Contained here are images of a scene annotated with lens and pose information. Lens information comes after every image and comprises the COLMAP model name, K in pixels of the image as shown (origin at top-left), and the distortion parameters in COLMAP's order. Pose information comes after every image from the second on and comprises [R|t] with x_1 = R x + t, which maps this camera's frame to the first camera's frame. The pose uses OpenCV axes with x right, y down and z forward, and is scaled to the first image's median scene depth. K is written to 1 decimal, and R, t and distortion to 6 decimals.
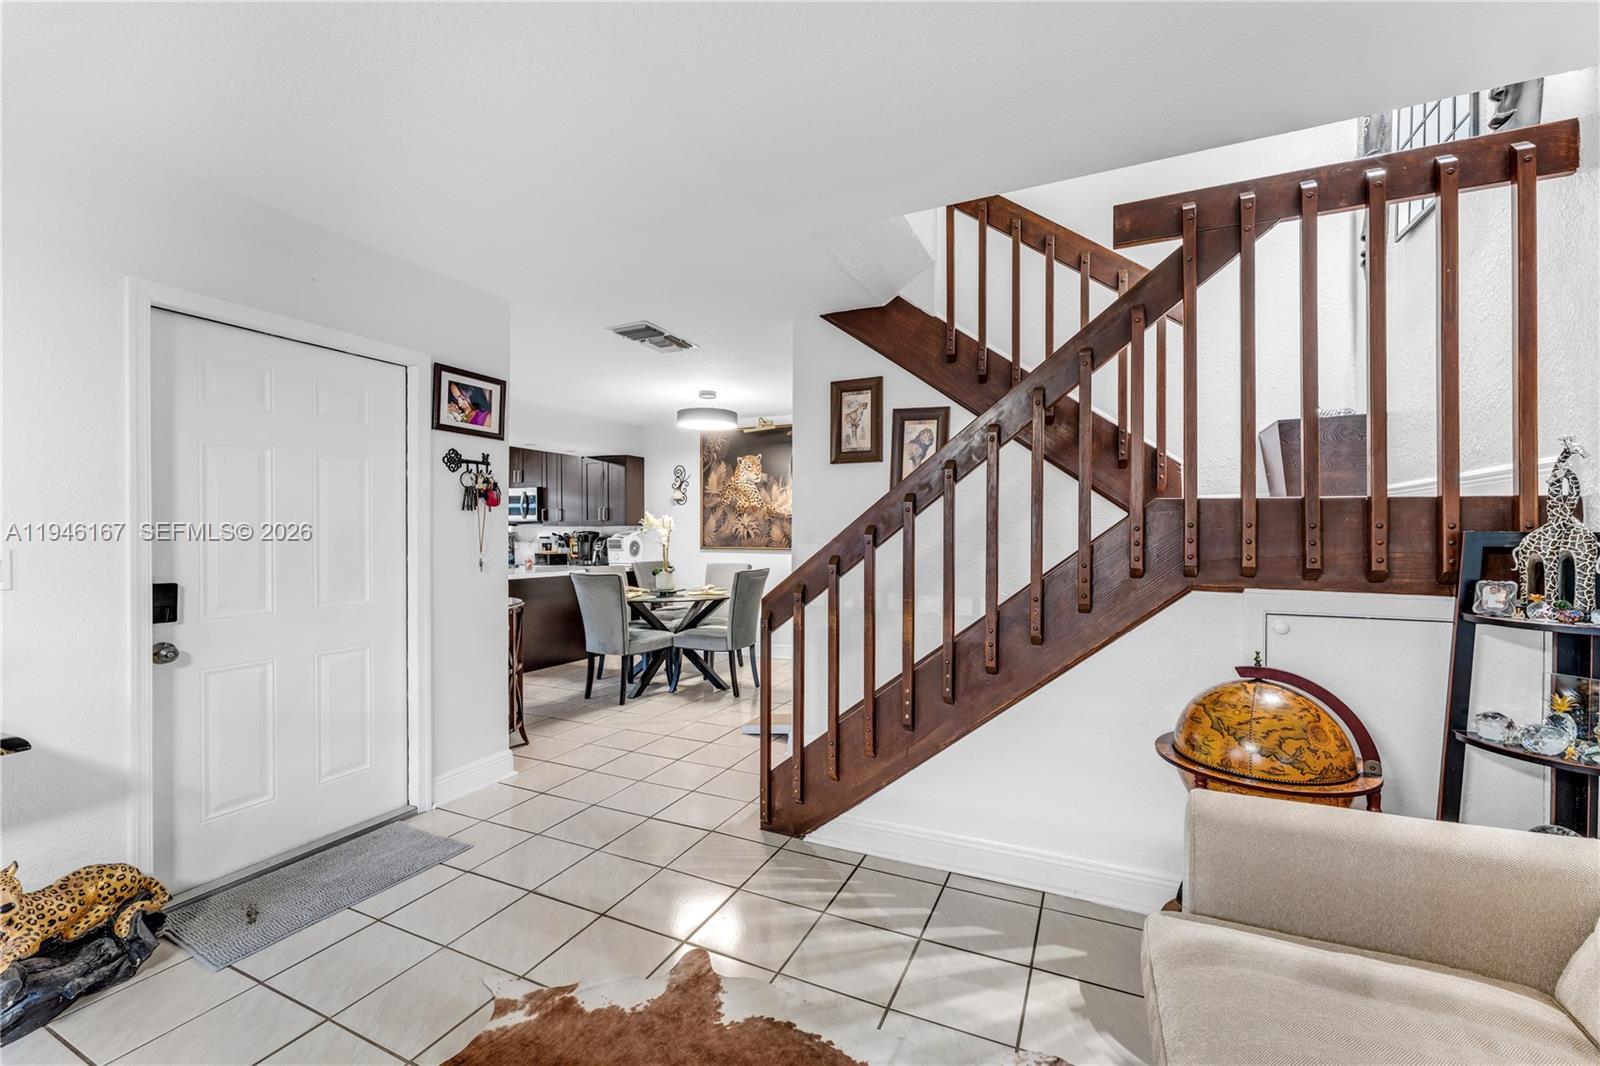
lens RADIAL K [[642.1, 0, 796.5], [0, 642.1, 539.9], [0, 0, 1]] dist [0.003569, 0.000722]
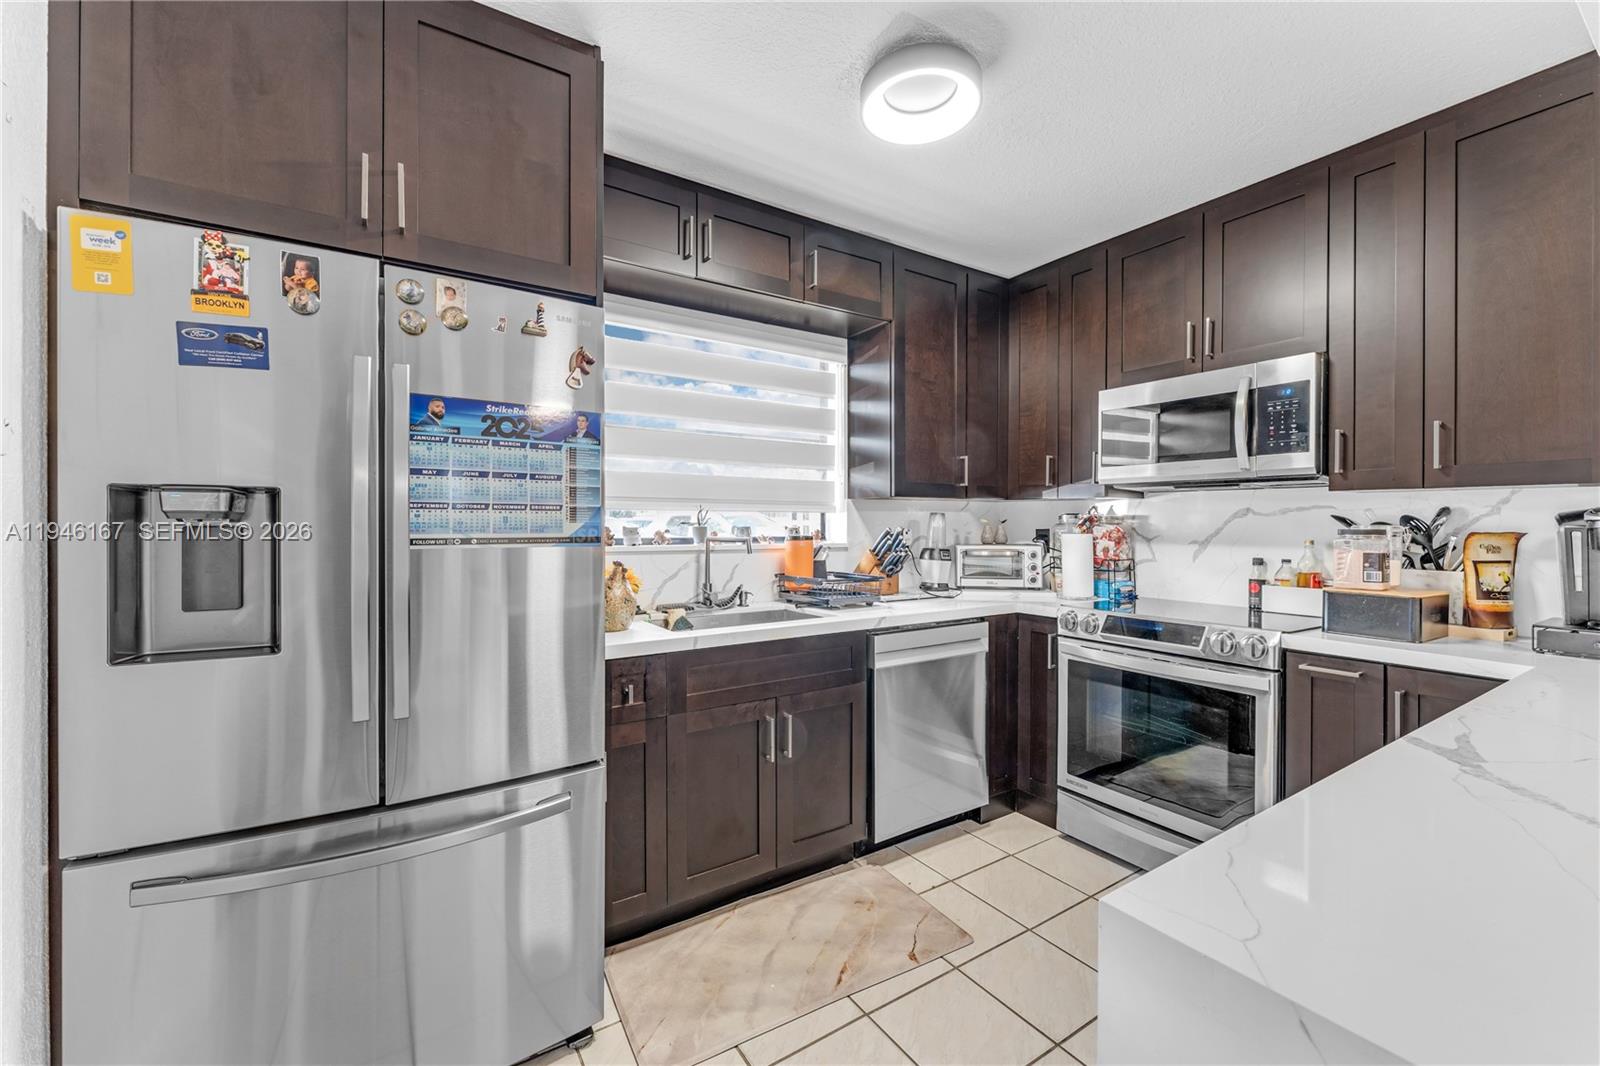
lens RADIAL K [[642.1, 0, 798.4], [0, 642.1, 528.0], [0, 0, 1]] dist [0.003569, 0.000722]
pose [[0.855043, 0.003507, -0.518545, -0.501816], [-0.002514, 0.999993, 0.002618, -0.006455], [0.518551, -0.000934, 0.855046, 0.712633]]
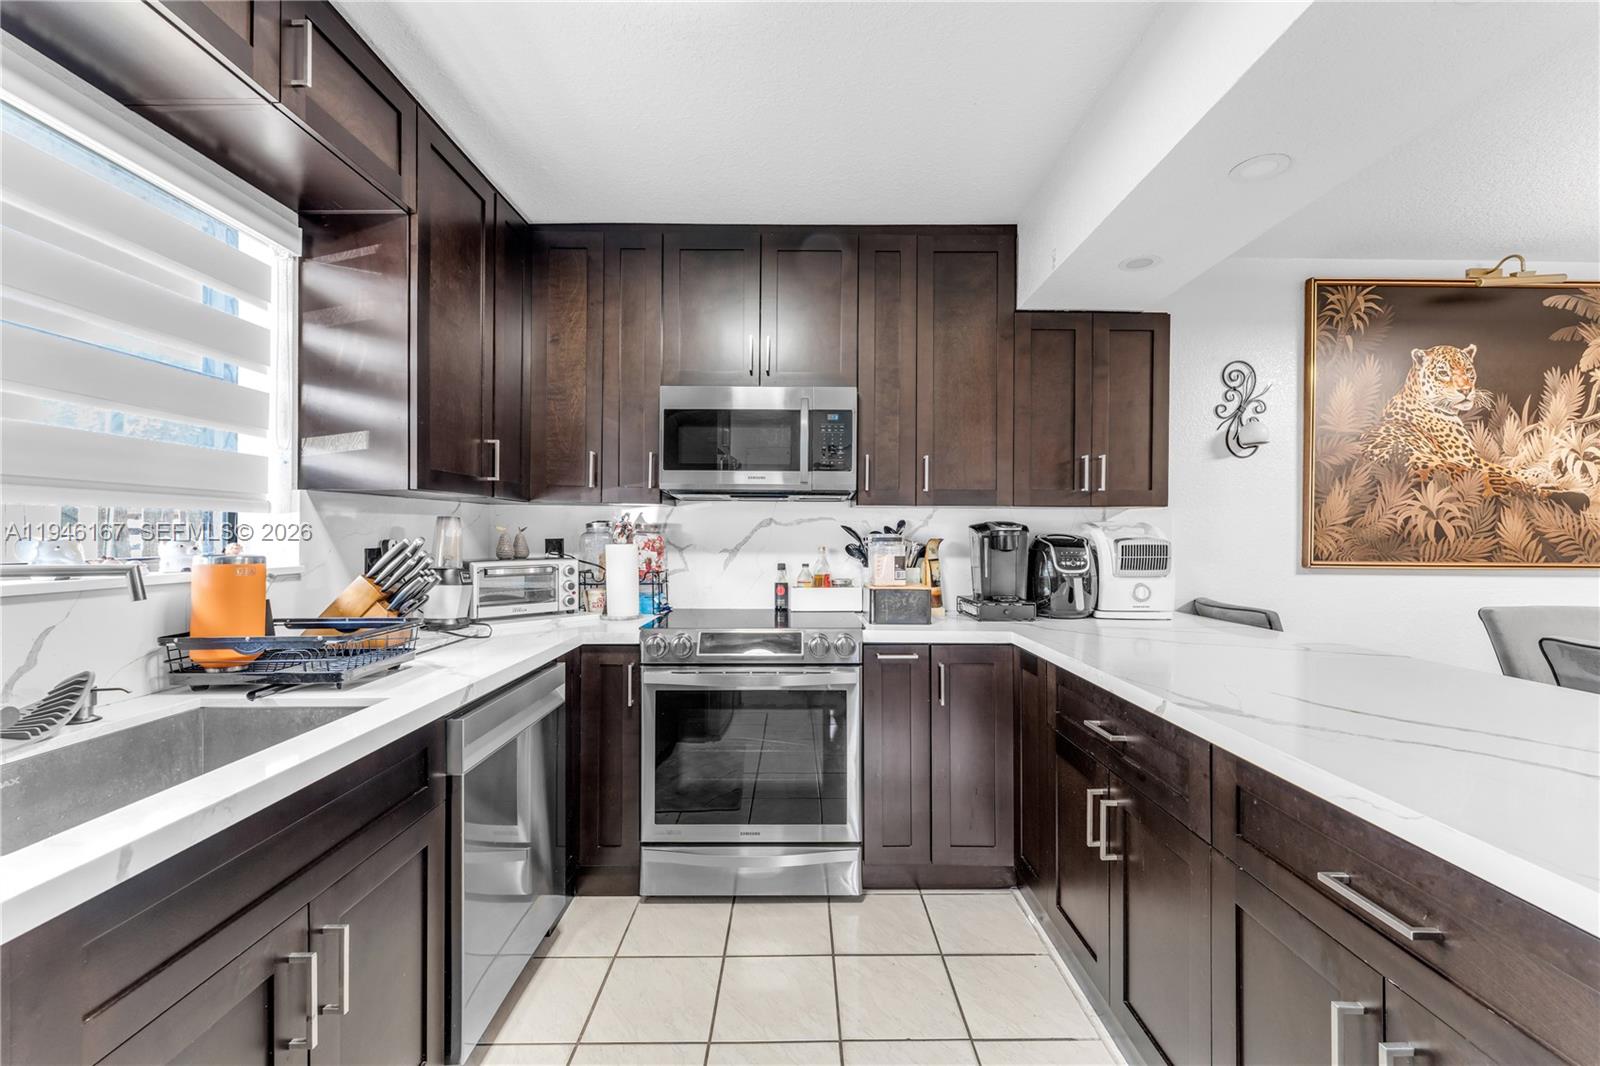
lens RADIAL K [[642.1, 0, 797.6], [0, 642.1, 528.7], [0, 0, 1]] dist [0.003569, 0.000722]
pose [[0.901527, 0.003244, 0.432711, -0.638116], [0.001578, 0.999941, -0.010786, -0.006667], [-0.432721, 0.010406, 0.901468, 0.793545]]
